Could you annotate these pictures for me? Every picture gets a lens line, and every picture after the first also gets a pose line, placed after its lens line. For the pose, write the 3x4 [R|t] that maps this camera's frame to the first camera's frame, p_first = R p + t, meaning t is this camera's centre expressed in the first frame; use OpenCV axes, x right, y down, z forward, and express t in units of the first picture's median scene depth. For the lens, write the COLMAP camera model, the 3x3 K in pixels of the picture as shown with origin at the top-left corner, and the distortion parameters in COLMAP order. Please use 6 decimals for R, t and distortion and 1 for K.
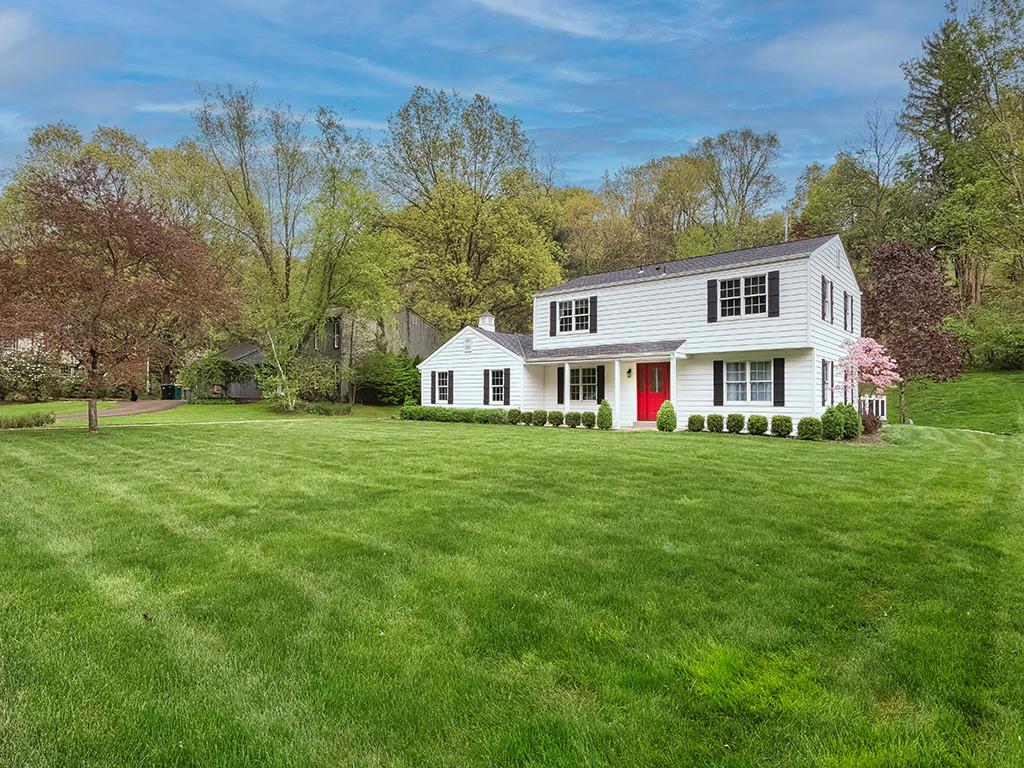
lens RADIAL K [[565.6, 0, 512.0], [0, 565.6, 384.0], [0, 0, 1]] dist [0.000570, 0.000031]
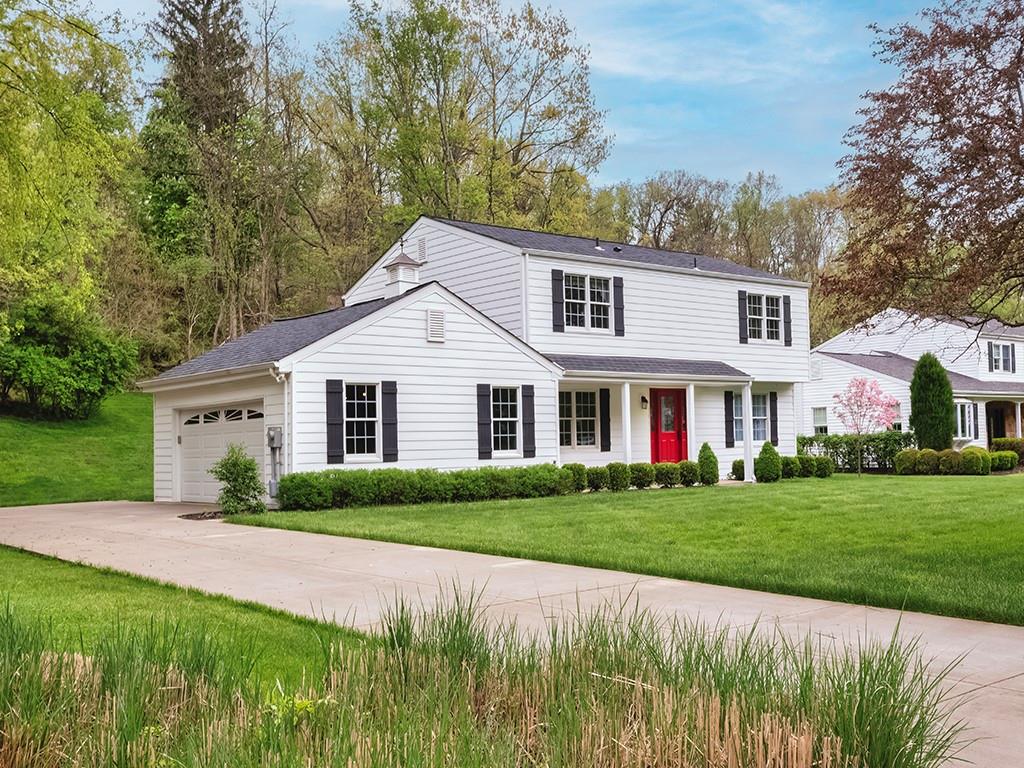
lens RADIAL K [[1063.0, 0, 512.0], [0, 1063.0, 384.0], [0, 0, 1]] dist [0.004845, -0.011115]
pose [[0.177825, 0.046349, 0.982970, -0.980635], [-0.003634, 0.998914, -0.046443, 0.016312], [-0.984055, 0.004686, 0.177801, 0.873352]]
